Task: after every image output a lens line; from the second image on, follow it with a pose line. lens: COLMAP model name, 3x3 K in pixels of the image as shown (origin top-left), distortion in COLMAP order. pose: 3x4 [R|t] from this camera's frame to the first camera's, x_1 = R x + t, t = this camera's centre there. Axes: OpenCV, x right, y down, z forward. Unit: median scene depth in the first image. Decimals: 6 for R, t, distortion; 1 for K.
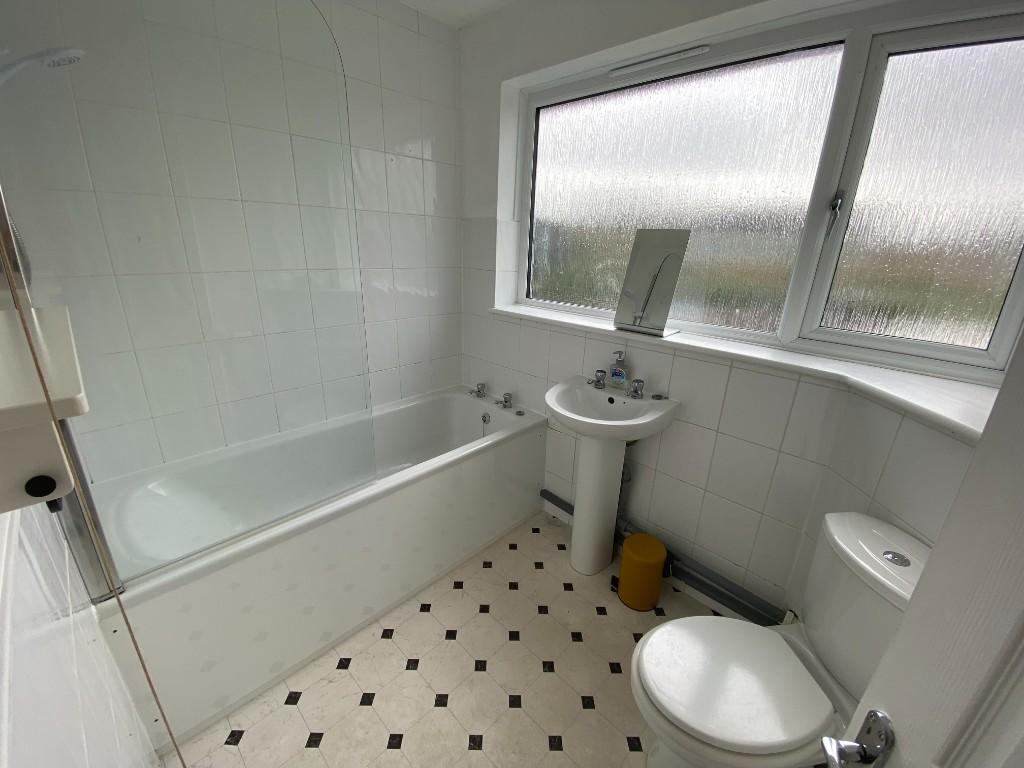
lens RADIAL K [[415.4, 0, 509.5], [0, 415.4, 382.2], [0, 0, 1]] dist [0.028194, -0.020554]
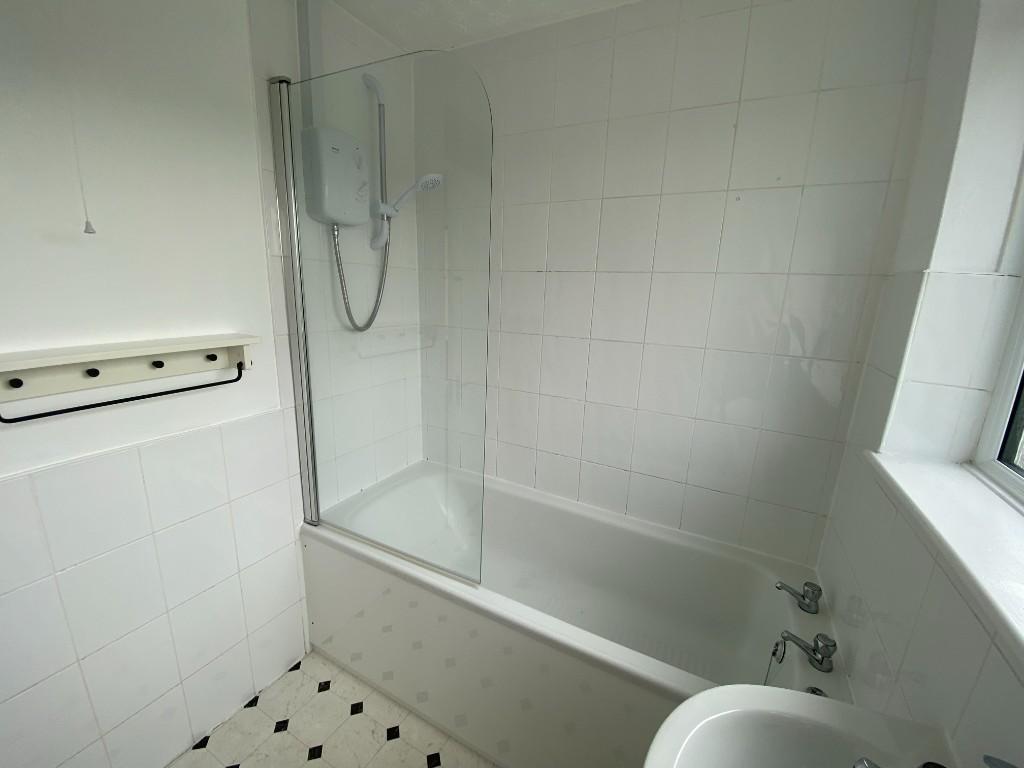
lens RADIAL K [[415.4, 0, 509.5], [0, 415.4, 382.2], [0, 0, 1]] dist [0.028194, -0.020554]
pose [[0.283253, 0.189583, -0.940120, 0.321492], [-0.333518, 0.938554, 0.088780, -0.187056], [0.899185, 0.288400, 0.329078, 0.535937]]
